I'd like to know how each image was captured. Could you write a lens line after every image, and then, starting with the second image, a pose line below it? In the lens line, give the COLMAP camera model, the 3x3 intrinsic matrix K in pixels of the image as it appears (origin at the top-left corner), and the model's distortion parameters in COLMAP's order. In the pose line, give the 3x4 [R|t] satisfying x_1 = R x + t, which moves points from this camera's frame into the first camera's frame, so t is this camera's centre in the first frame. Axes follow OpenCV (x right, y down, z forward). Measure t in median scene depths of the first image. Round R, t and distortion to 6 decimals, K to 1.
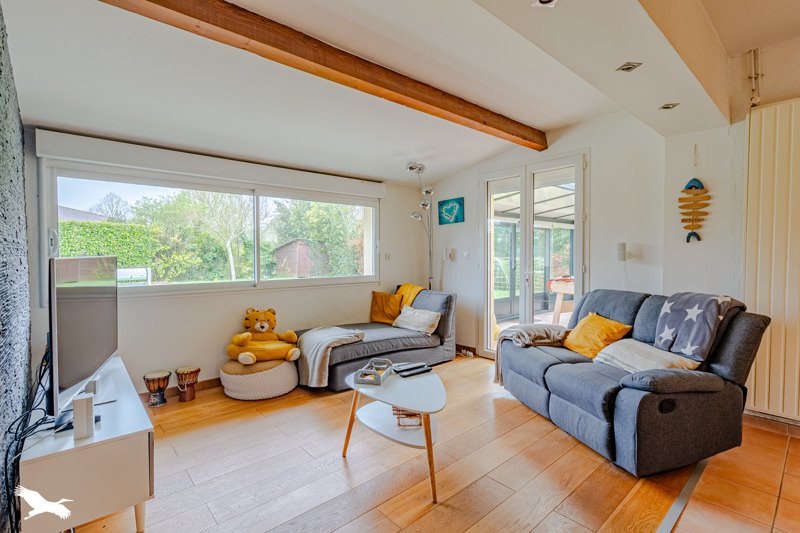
lens RADIAL K [[382.4, 0, 400.0], [0, 382.4, 266.5], [0, 0, 1]] dist [-0.000323, -0.000036]
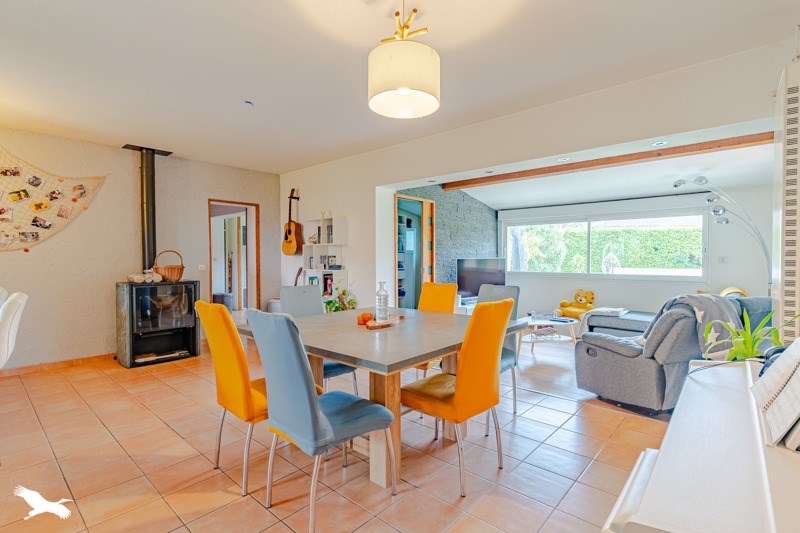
lens RADIAL K [[382.4, 0, 400.0], [0, 382.4, 266.5], [0, 0, 1]] dist [-0.000323, -0.000036]
pose [[0.117289, 0.028080, -0.992701, 1.148864], [-0.029659, 0.999253, 0.024761, -0.008260], [0.992655, 0.026538, 0.118034, -0.000188]]
